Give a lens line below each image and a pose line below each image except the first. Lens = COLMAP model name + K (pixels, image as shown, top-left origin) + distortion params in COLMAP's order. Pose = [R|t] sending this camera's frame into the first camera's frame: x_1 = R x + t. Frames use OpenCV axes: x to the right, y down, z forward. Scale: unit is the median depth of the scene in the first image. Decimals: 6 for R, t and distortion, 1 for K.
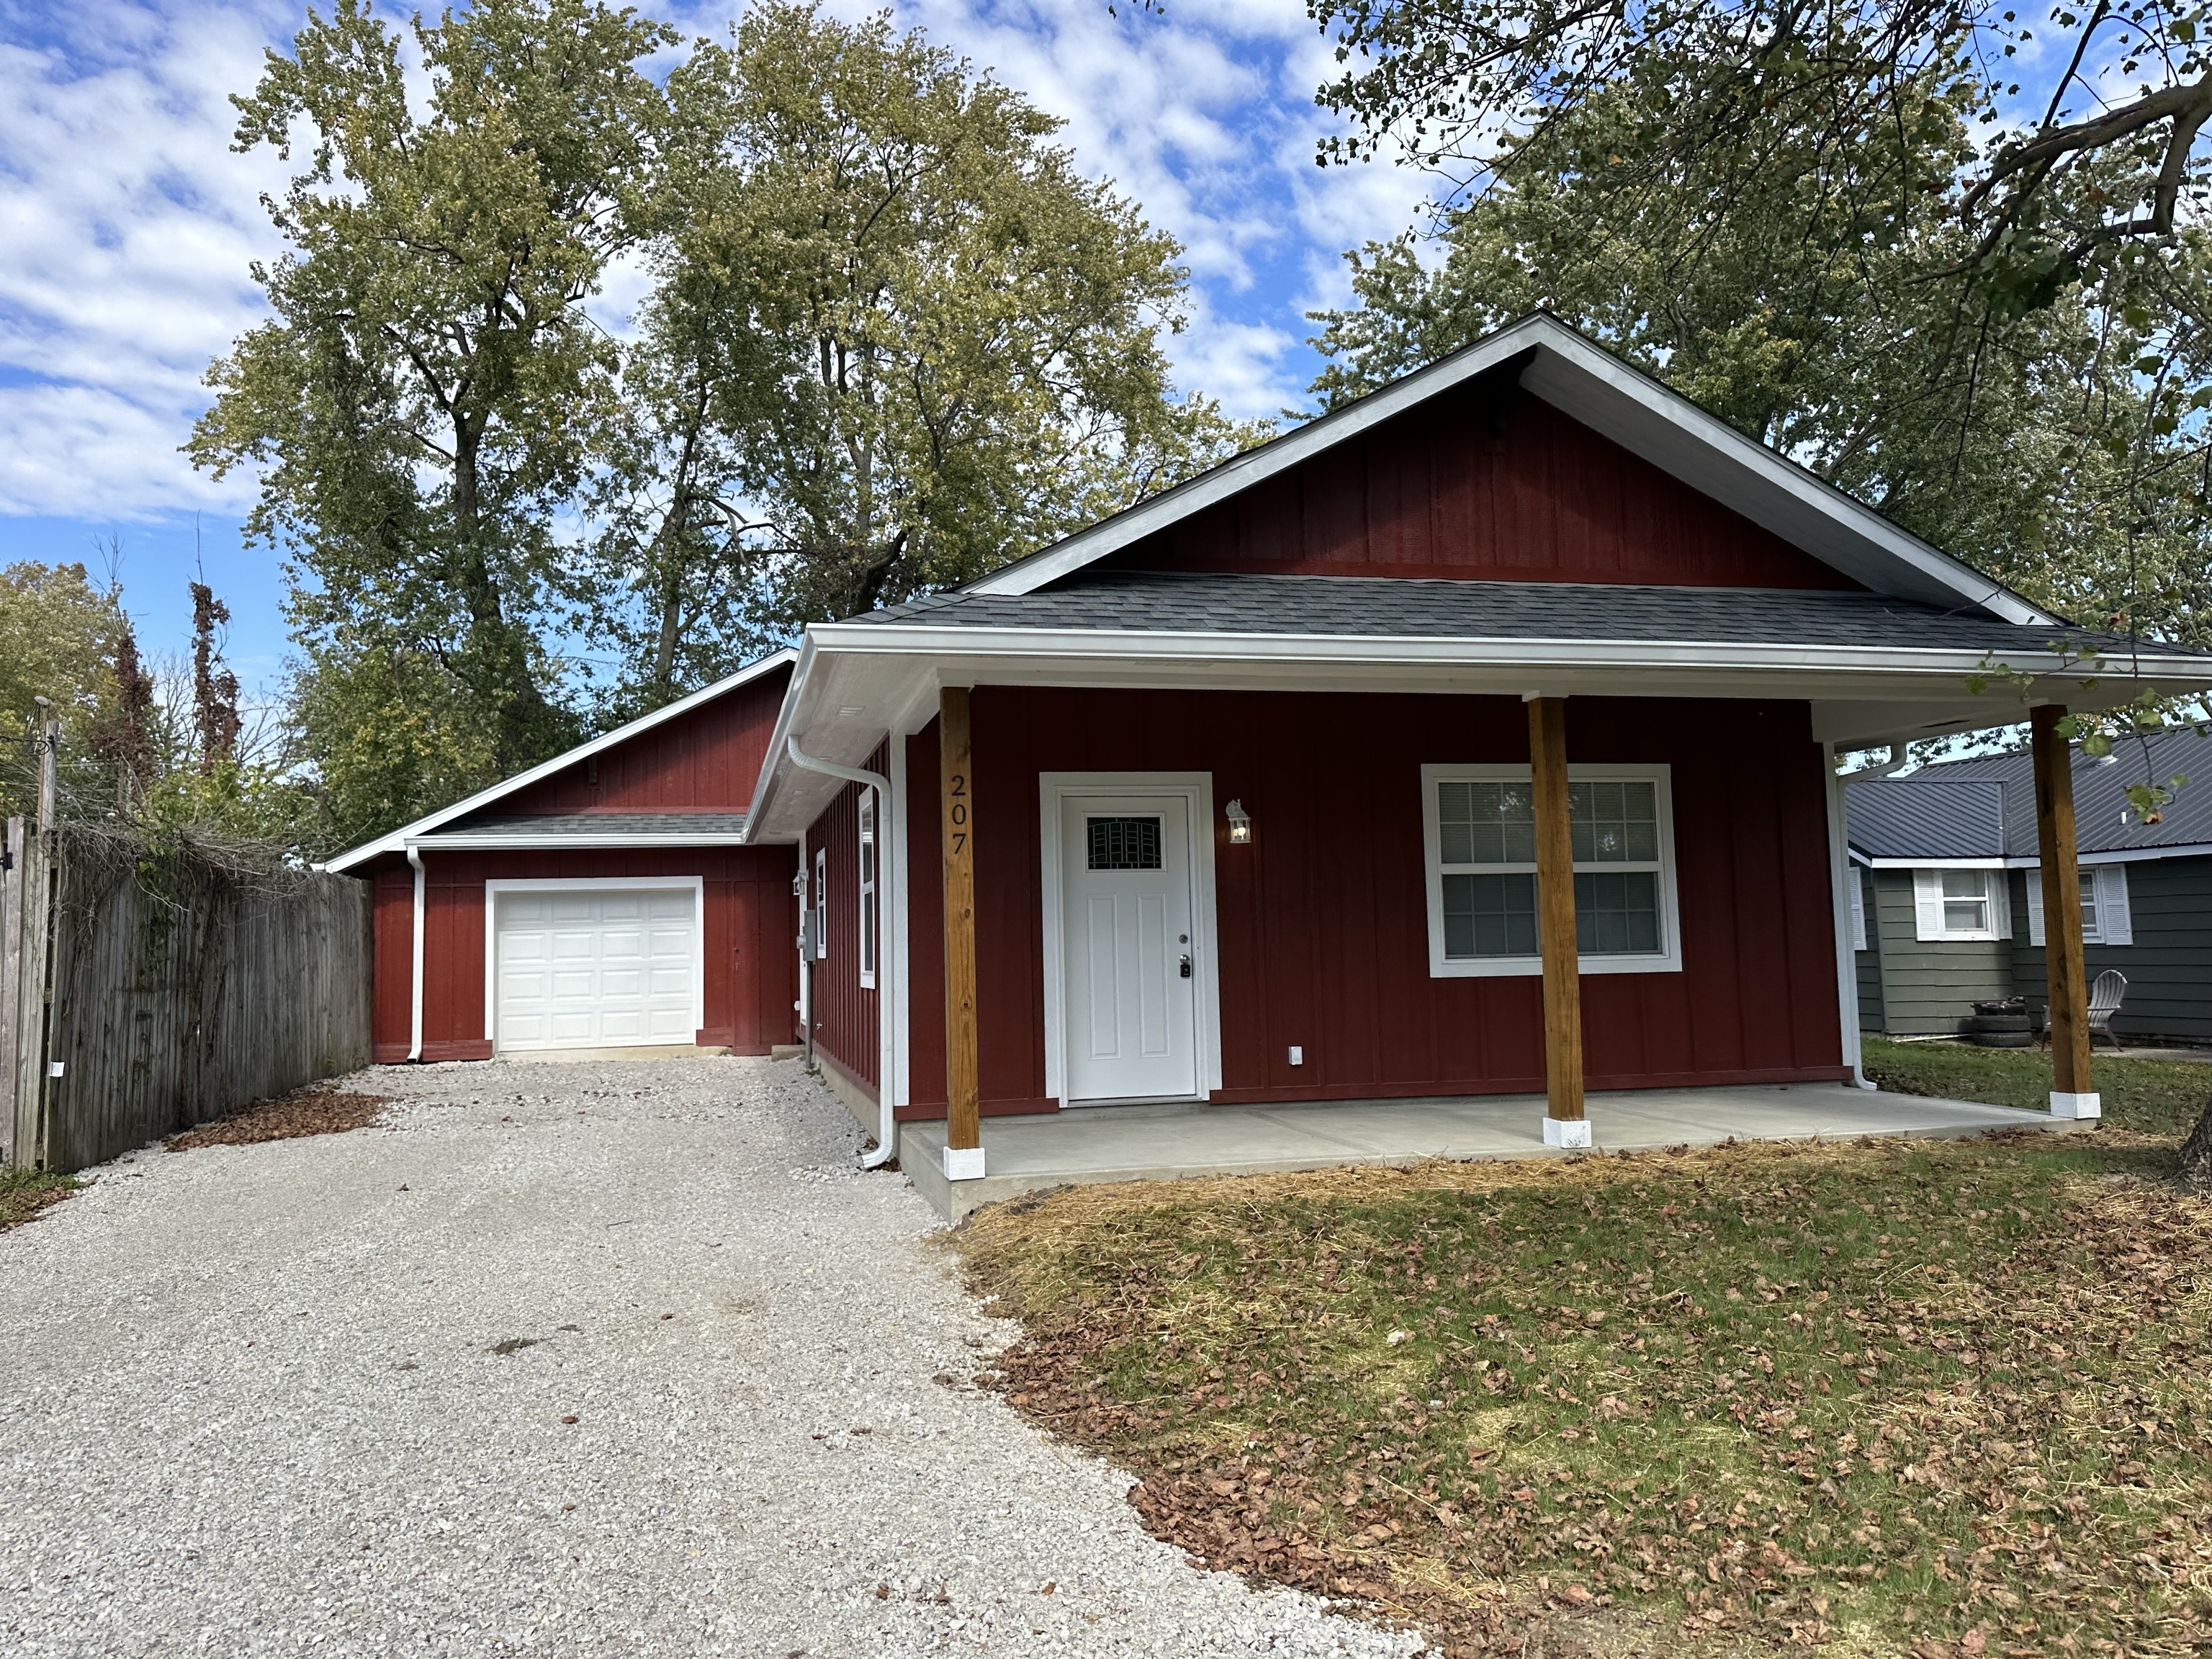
lens RADIAL K [[1546.4, 0, 1081.8], [0, 1546.4, 812.7], [0, 0, 1]] dist [0.124330, -0.181544]
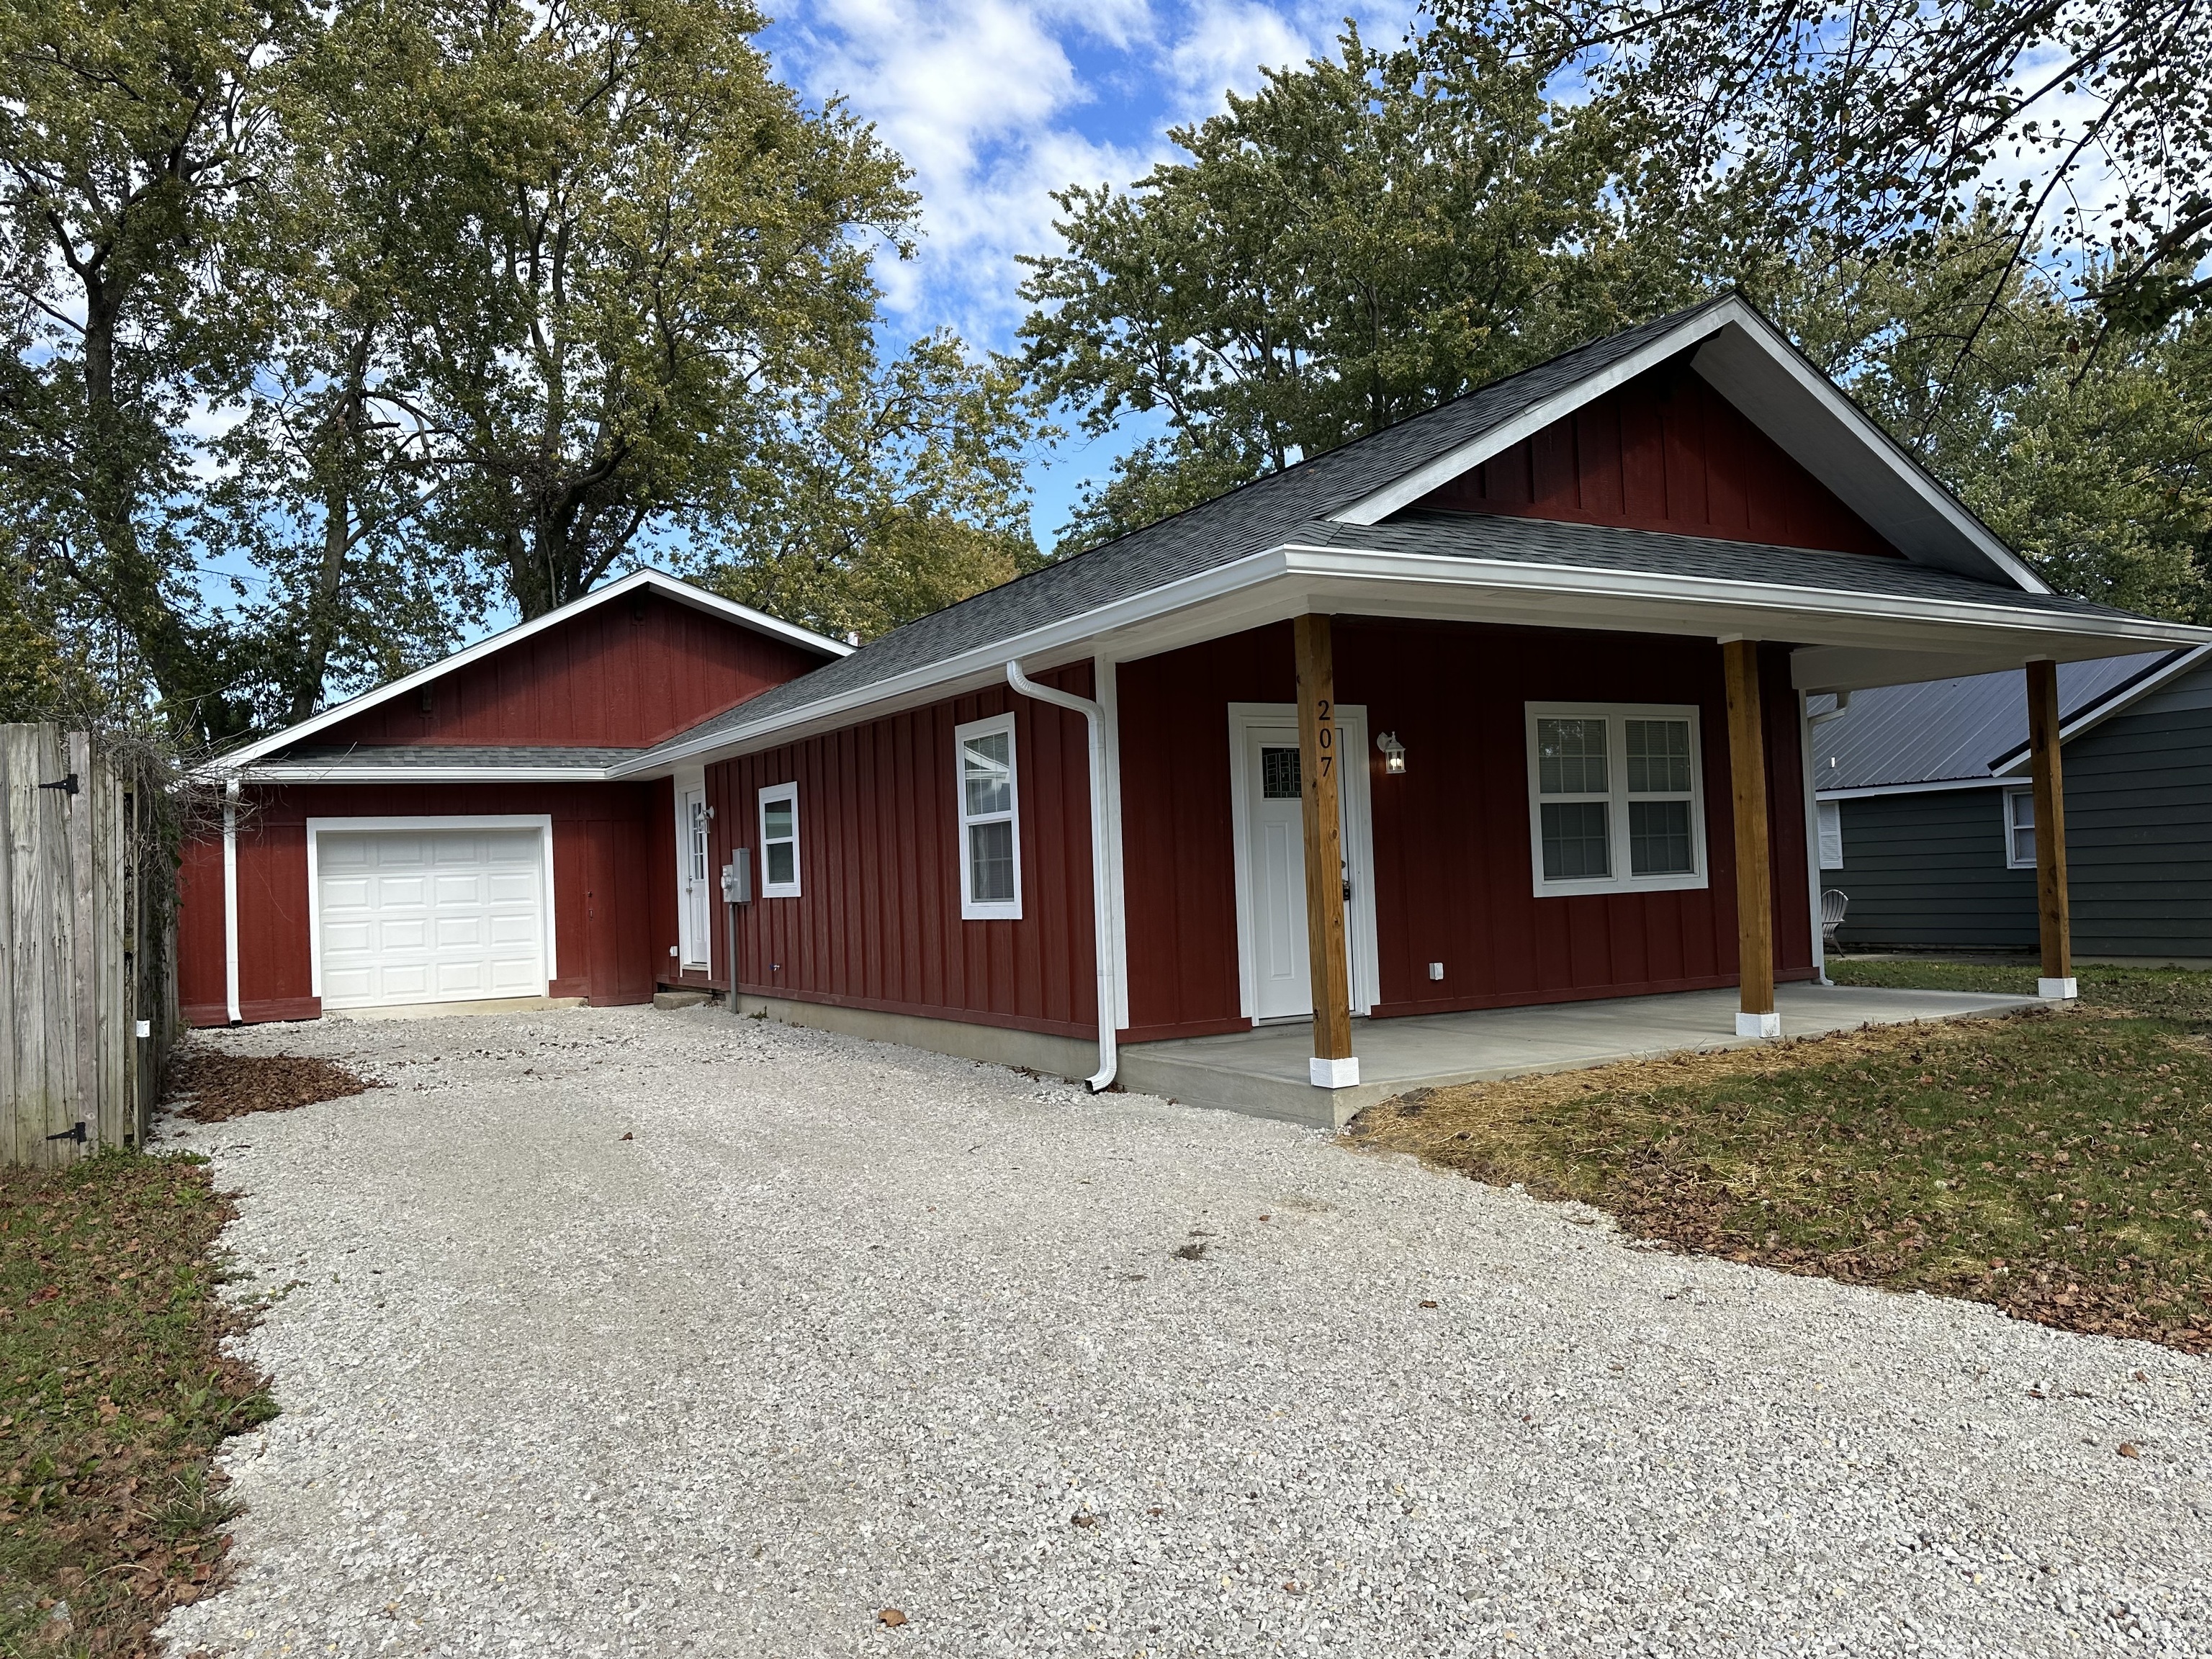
lens RADIAL K [[1553.7, 0, 1090.4], [0, 1553.7, 828.4], [0, 0, 1]] dist [0.114873, -0.183112]
pose [[0.958845, -0.004087, 0.283902, -0.362562], [-0.008212, 0.999079, 0.042118, 0.012937], [-0.283813, -0.042716, 0.957928, 0.034106]]
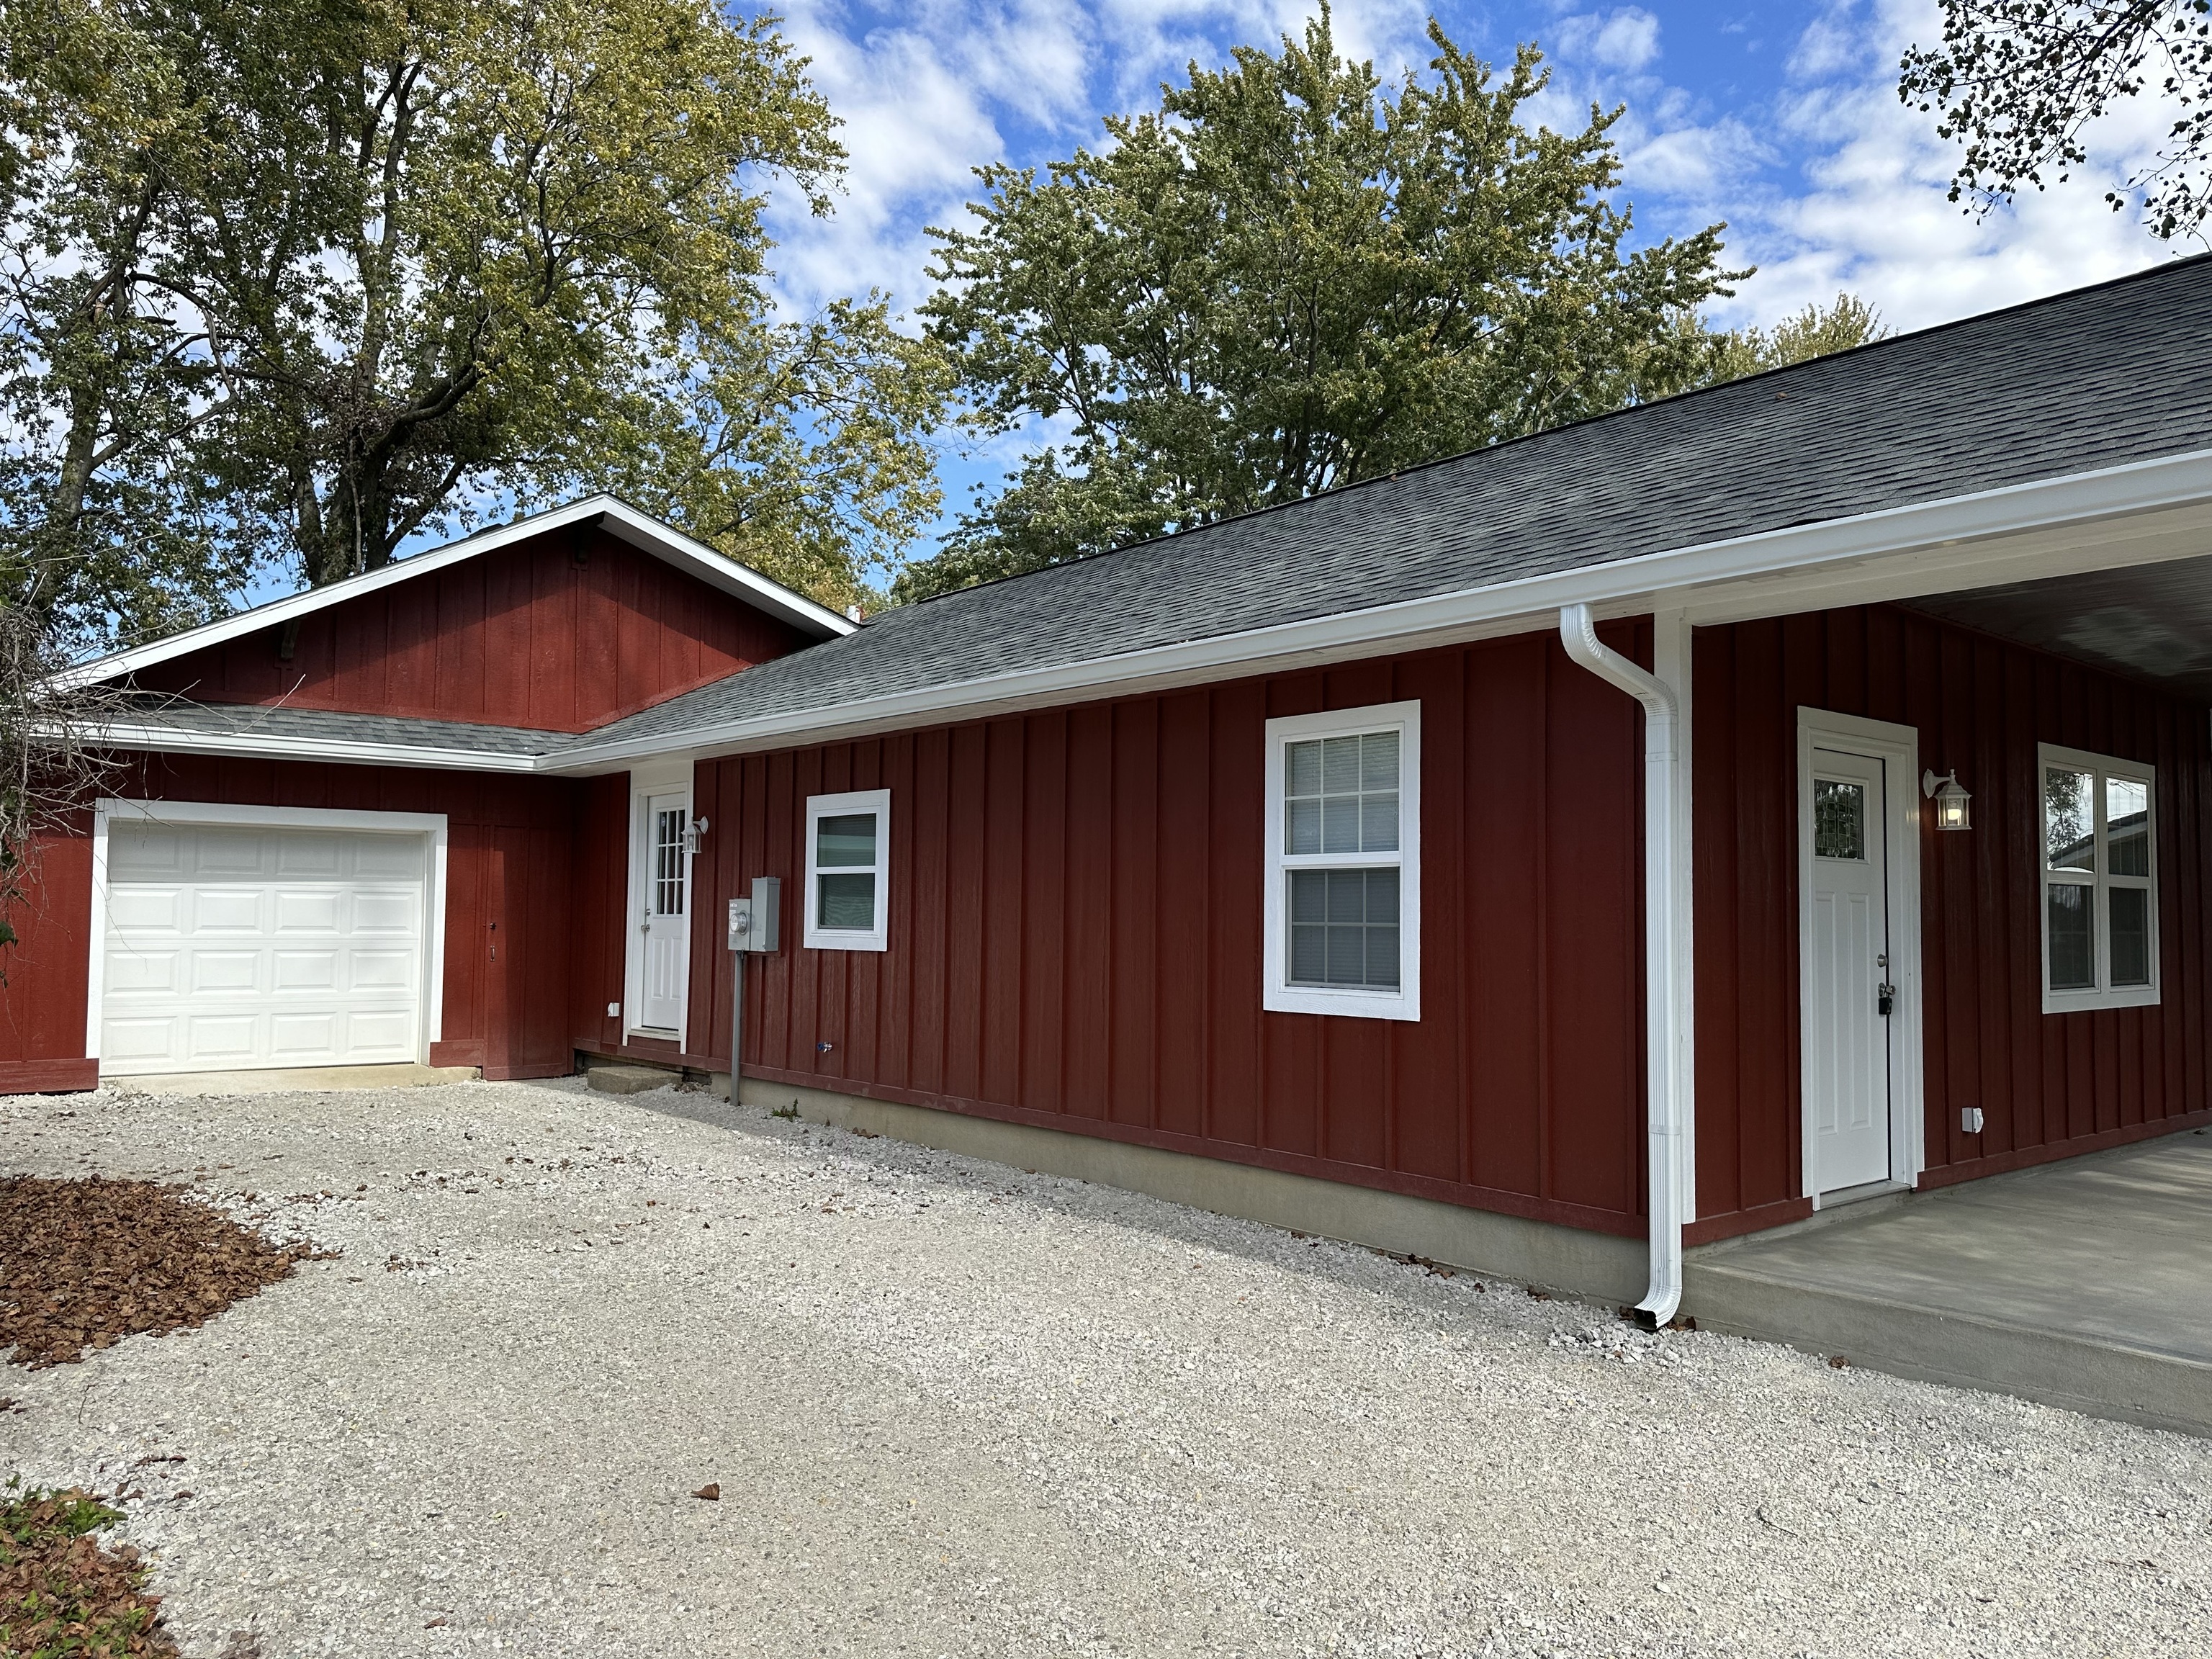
lens RADIAL K [[1566.7, 0, 1128.0], [0, 1566.7, 837.0], [0, 0, 1]] dist [0.084440, -0.105457]
pose [[0.891941, 0.057625, 0.448464, -0.518654], [-0.071146, 0.997377, 0.013342, 0.036668], [-0.446519, -0.043807, 0.893701, 0.462486]]
